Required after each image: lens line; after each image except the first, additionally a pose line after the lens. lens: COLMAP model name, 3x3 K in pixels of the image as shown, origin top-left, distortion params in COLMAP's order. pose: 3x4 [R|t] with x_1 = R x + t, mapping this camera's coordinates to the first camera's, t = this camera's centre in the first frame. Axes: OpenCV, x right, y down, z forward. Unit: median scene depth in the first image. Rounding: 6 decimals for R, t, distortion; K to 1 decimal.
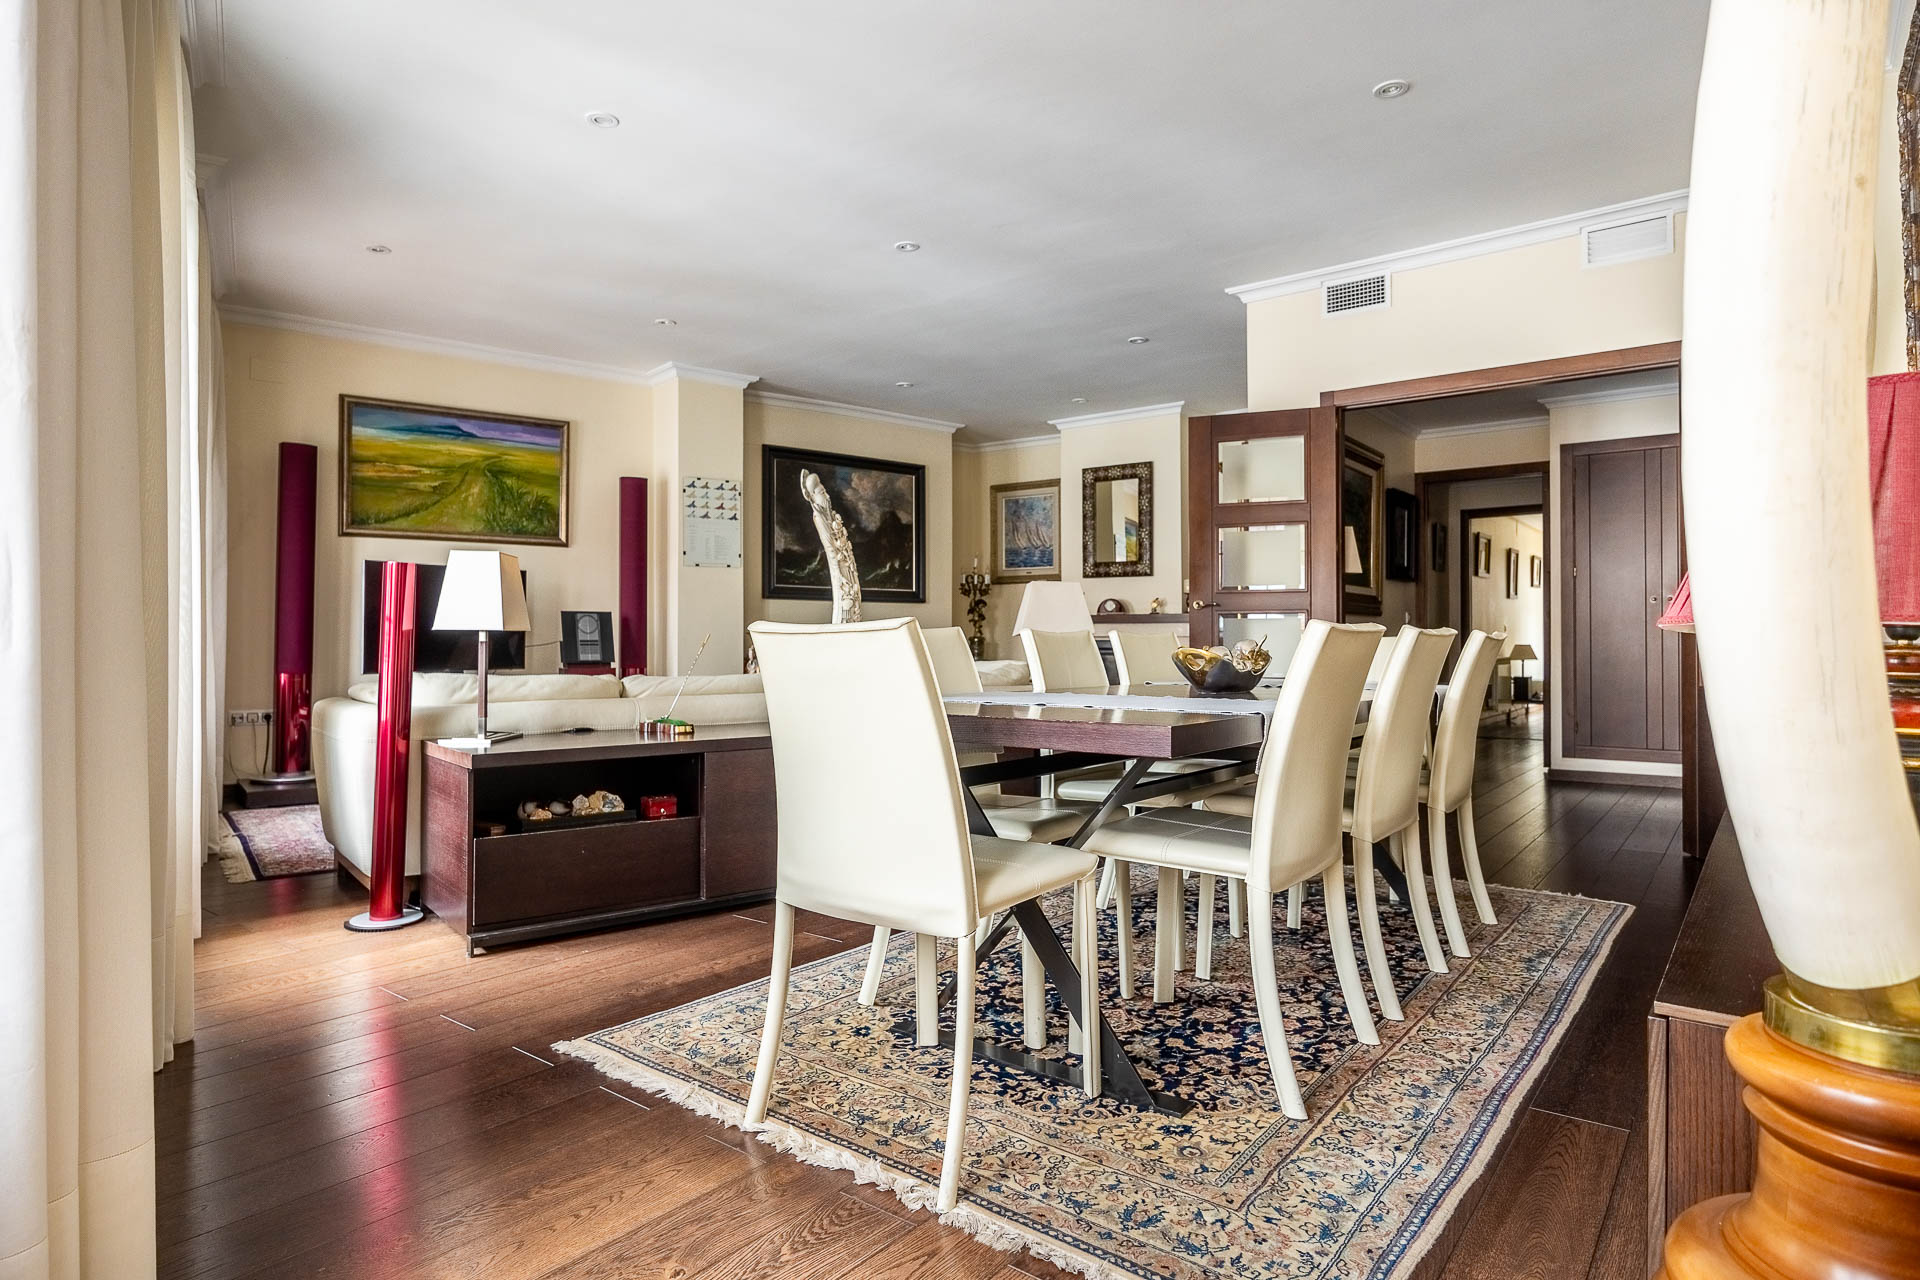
lens RADIAL K [[1062.5, 0, 959.9], [0, 1062.5, 635.2], [0, 0, 1]] dist [0.006298, 0.000452]
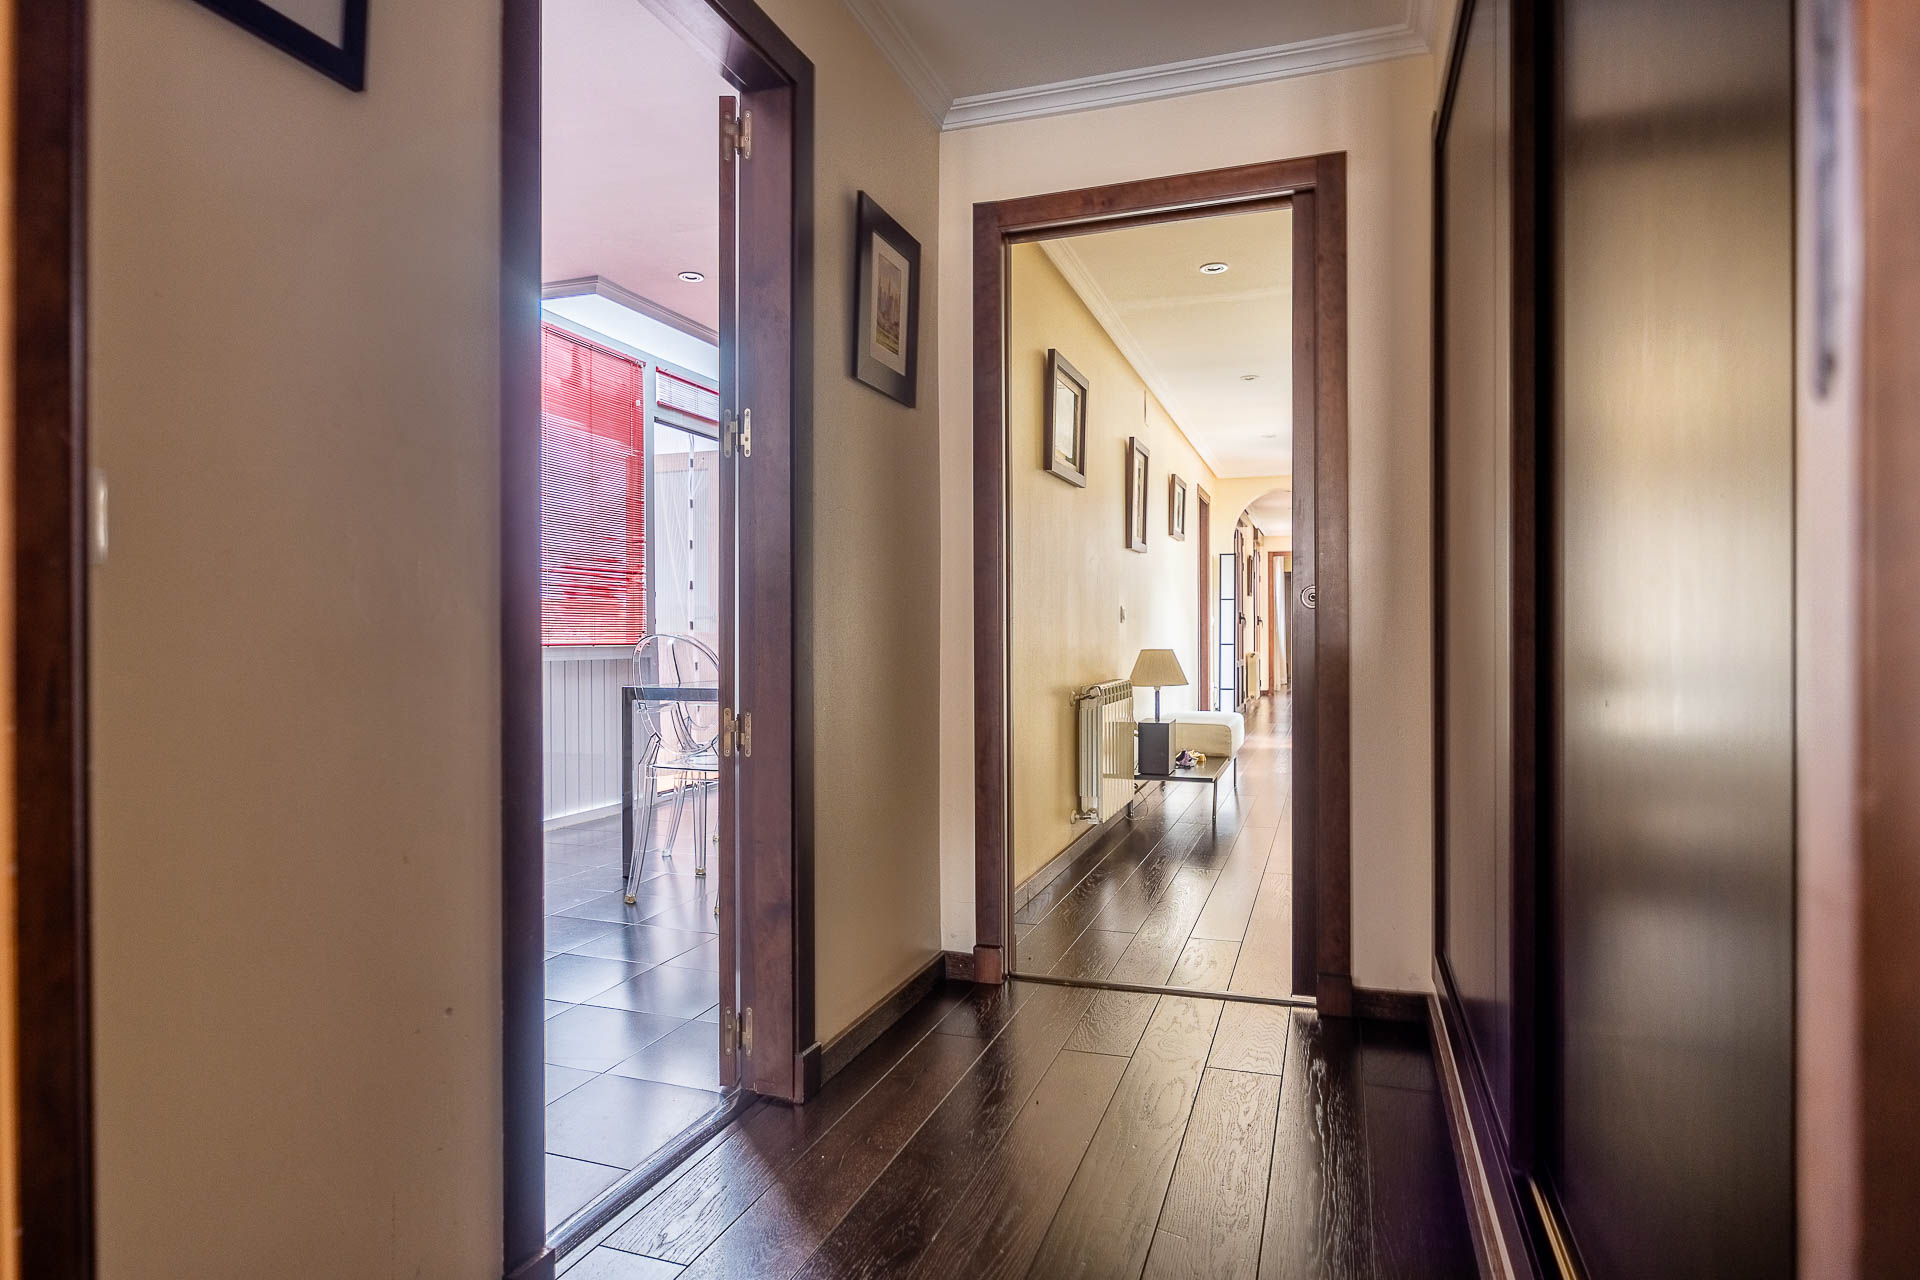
lens RADIAL K [[1062.5, 0, 962.0], [0, 1062.5, 637.3], [0, 0, 1]] dist [0.006298, 0.000452]
pose [[0.950831, 0.000432, 0.309711, 0.315736], [-0.002877, 0.999968, 0.007438, 0.000228], [-0.309698, -0.007963, 0.950802, 0.606768]]
